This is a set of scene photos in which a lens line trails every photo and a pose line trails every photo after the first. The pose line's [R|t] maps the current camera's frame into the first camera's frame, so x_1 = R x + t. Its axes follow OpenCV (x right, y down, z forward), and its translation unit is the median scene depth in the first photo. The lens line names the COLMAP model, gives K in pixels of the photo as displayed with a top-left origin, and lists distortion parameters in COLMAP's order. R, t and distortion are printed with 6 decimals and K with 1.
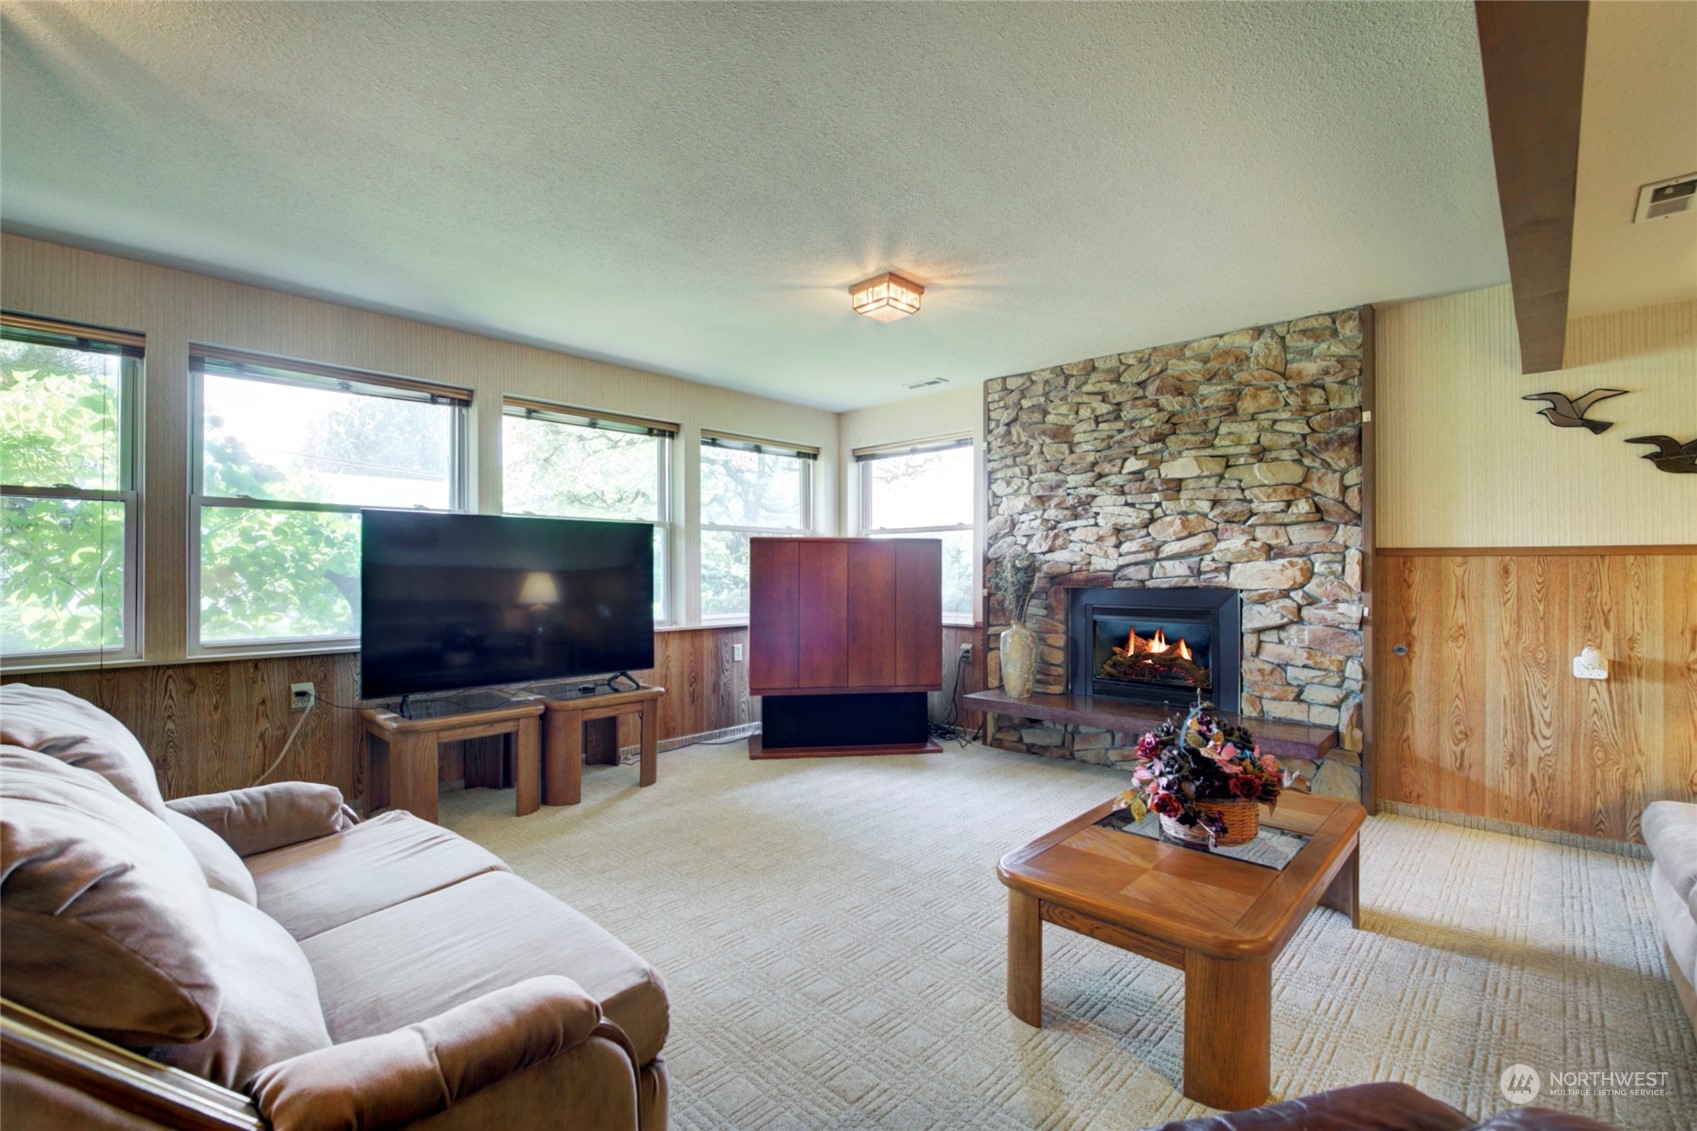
lens RADIAL K [[737.6, 0, 853.7], [0, 737.6, 561.5], [0, 0, 1]] dist [-0.008556, 0.000149]
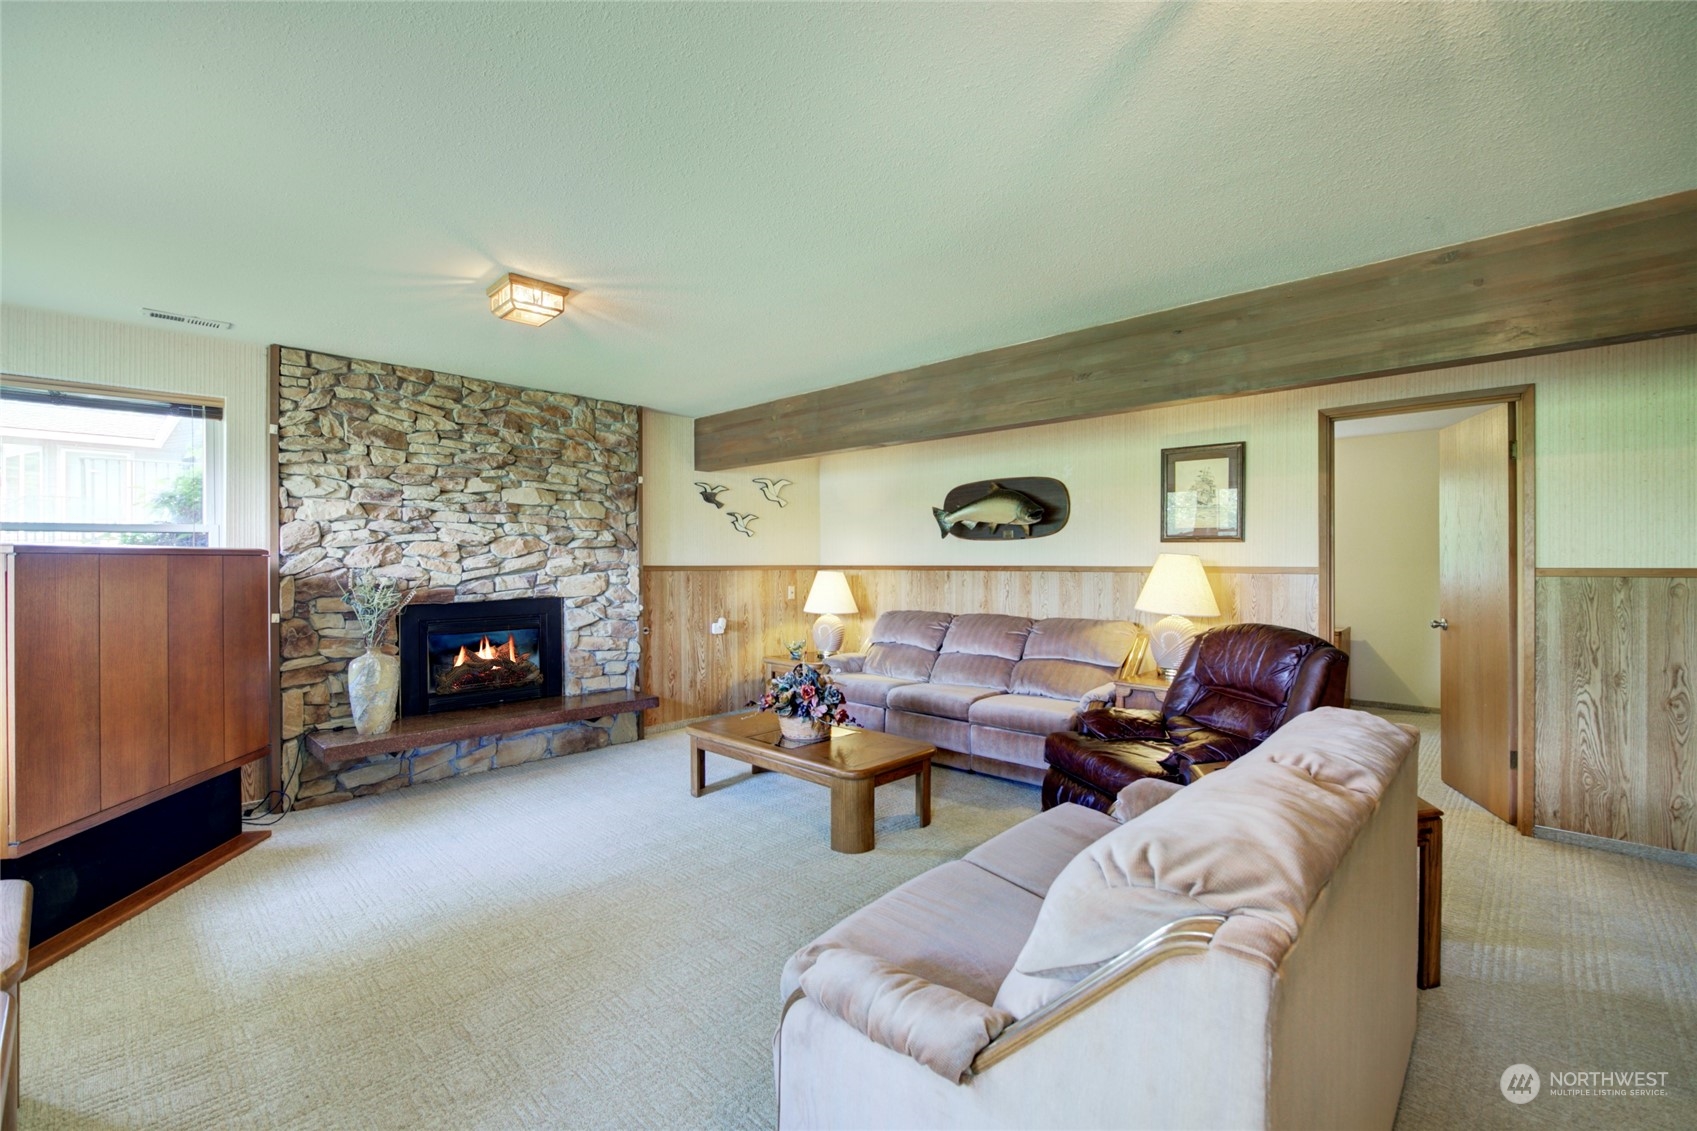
lens RADIAL K [[737.6, 0, 811.8], [0, 737.6, 562.8], [0, 0, 1]] dist [-0.008556, 0.000149]
pose [[0.046809, -0.006595, 0.998882, -0.704560], [-0.009228, 0.999933, 0.007035, -0.033812], [-0.998861, -0.009547, 0.046745, 0.493929]]
